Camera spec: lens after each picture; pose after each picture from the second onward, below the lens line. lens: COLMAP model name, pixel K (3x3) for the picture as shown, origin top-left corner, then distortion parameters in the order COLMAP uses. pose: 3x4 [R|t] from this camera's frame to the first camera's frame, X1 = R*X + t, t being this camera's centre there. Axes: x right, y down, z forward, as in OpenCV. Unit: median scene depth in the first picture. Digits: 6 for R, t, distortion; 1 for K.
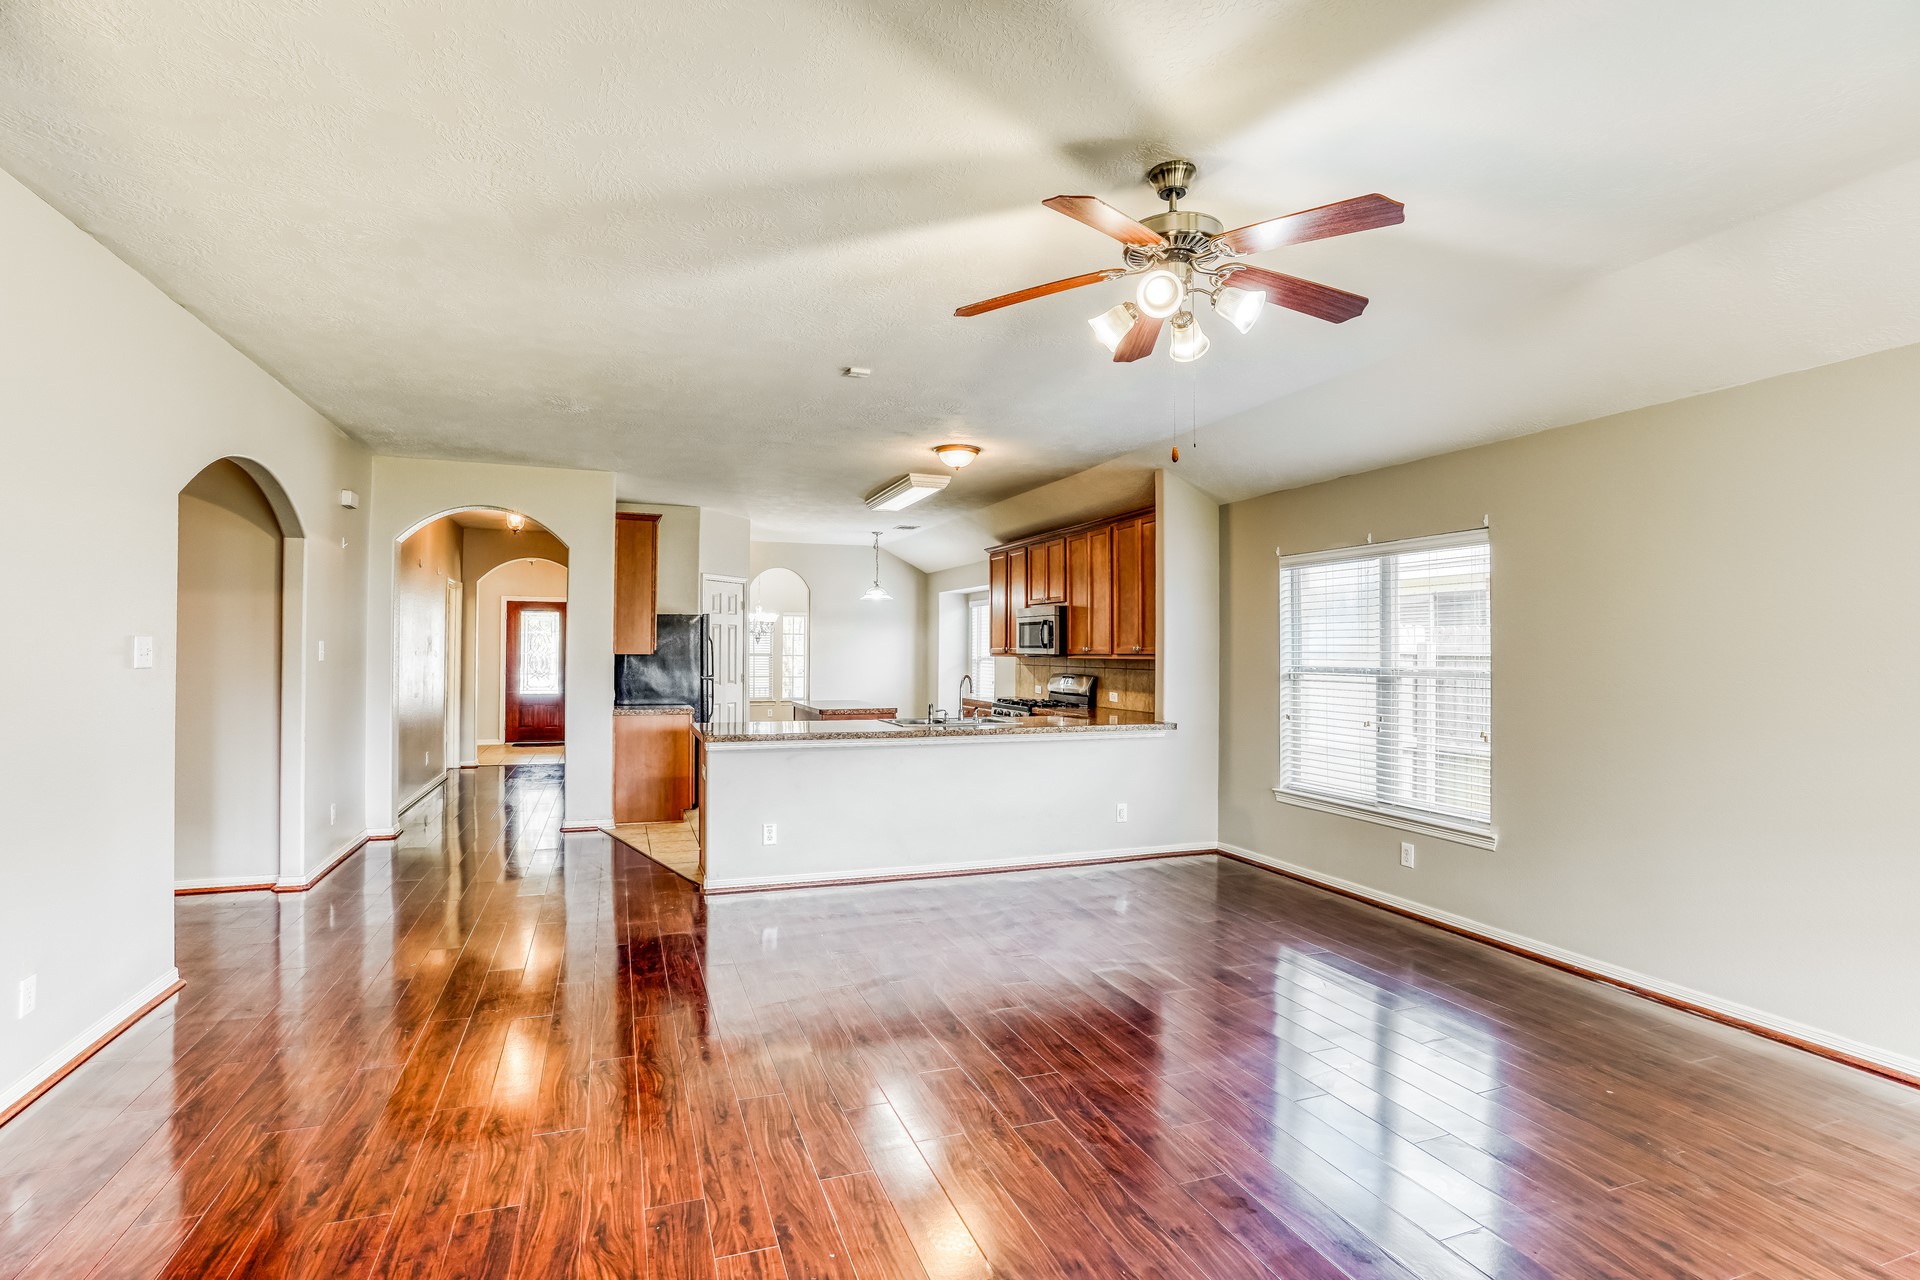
lens RADIAL K [[887.7, 0, 940.1], [0, 887.7, 650.1], [0, 0, 1]] dist [-0.016589, 0.001522]
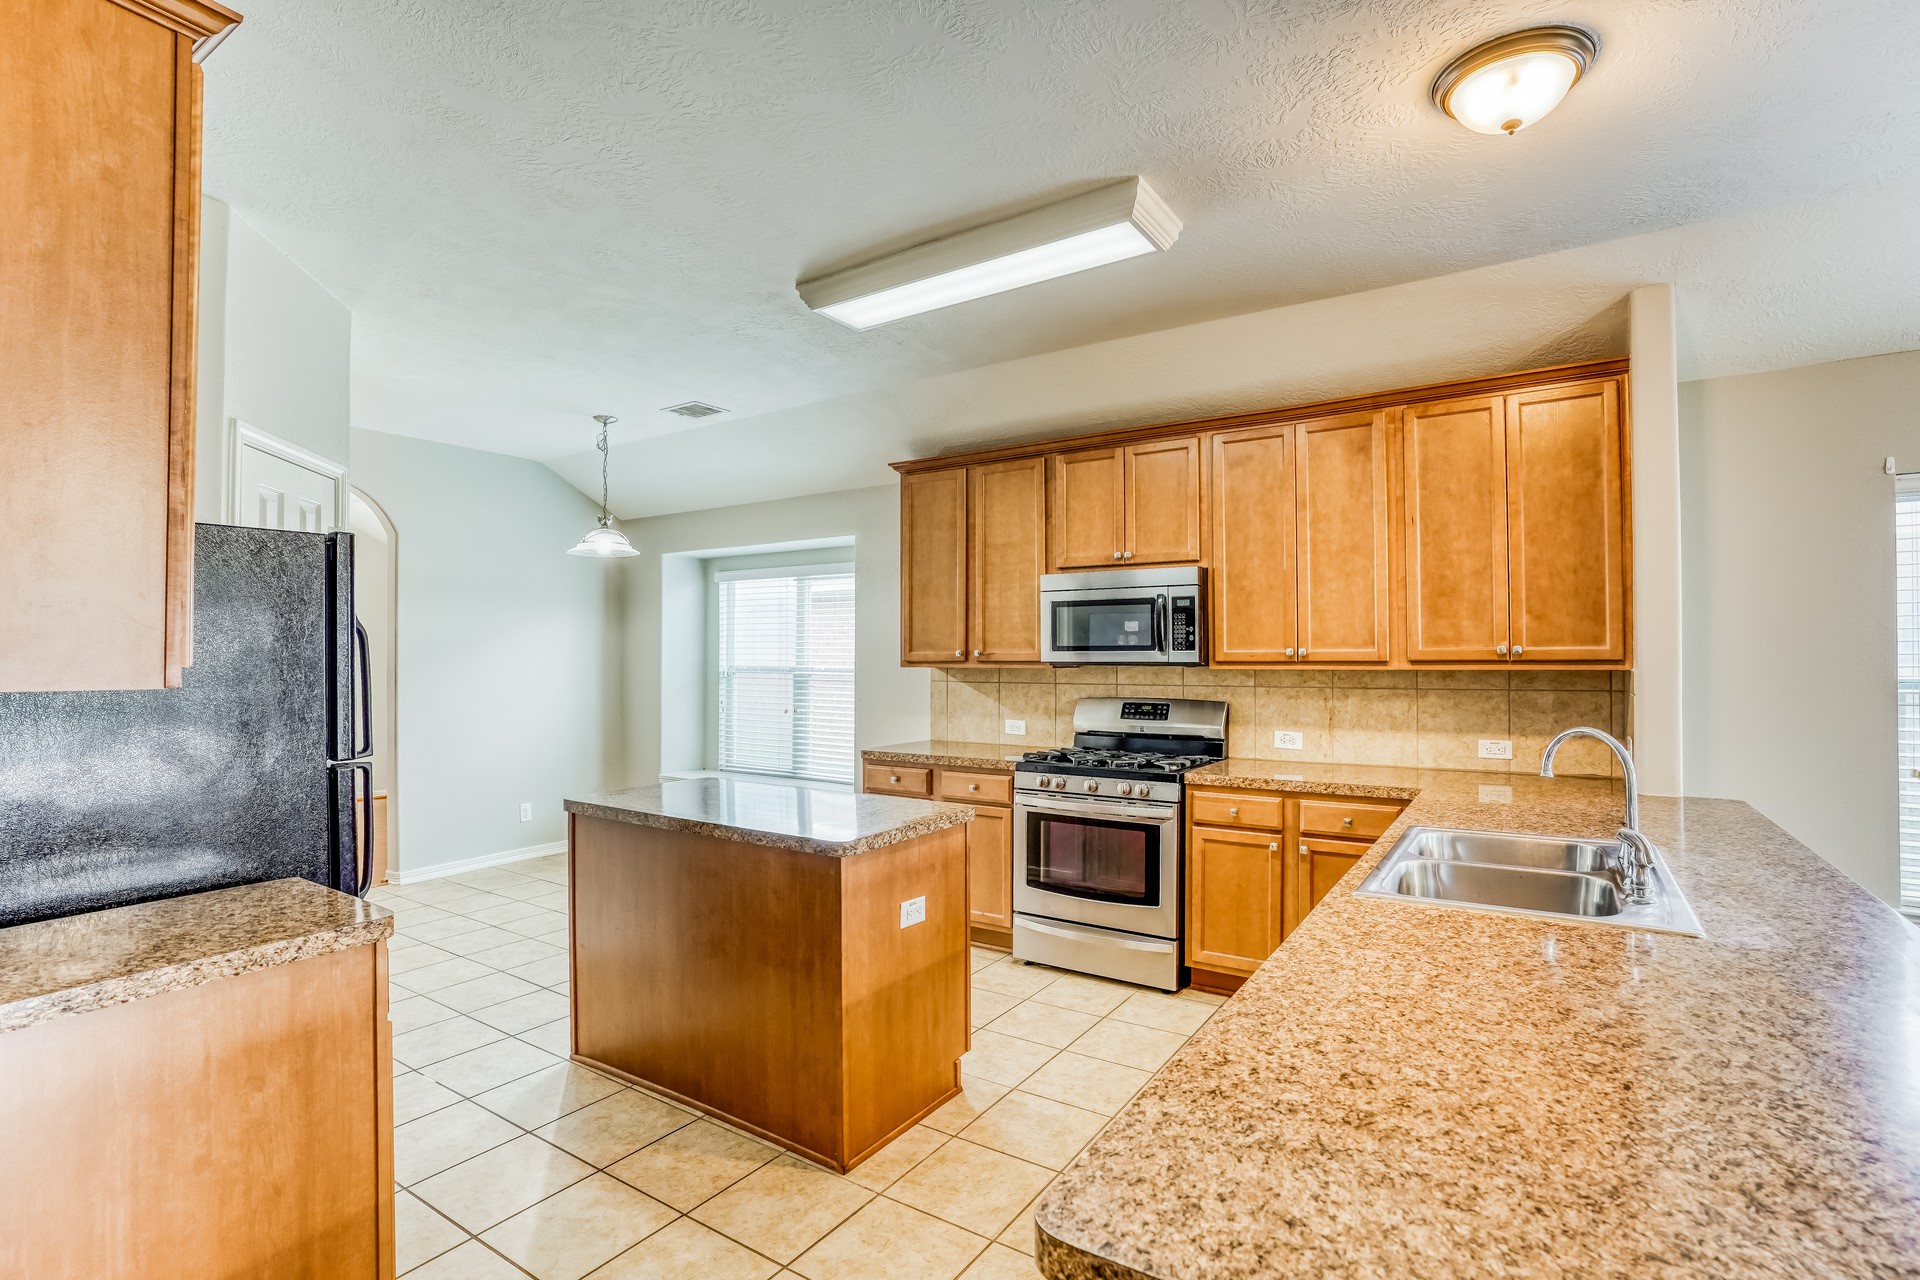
lens RADIAL K [[887.7, 0, 970.9], [0, 887.7, 640.5], [0, 0, 1]] dist [-0.016589, 0.001522]
pose [[0.802420, -0.000364, 0.596759, -0.254986], [0.008633, 0.999902, -0.010998, -0.002913], [-0.596697, 0.013977, 0.802345, 0.620196]]
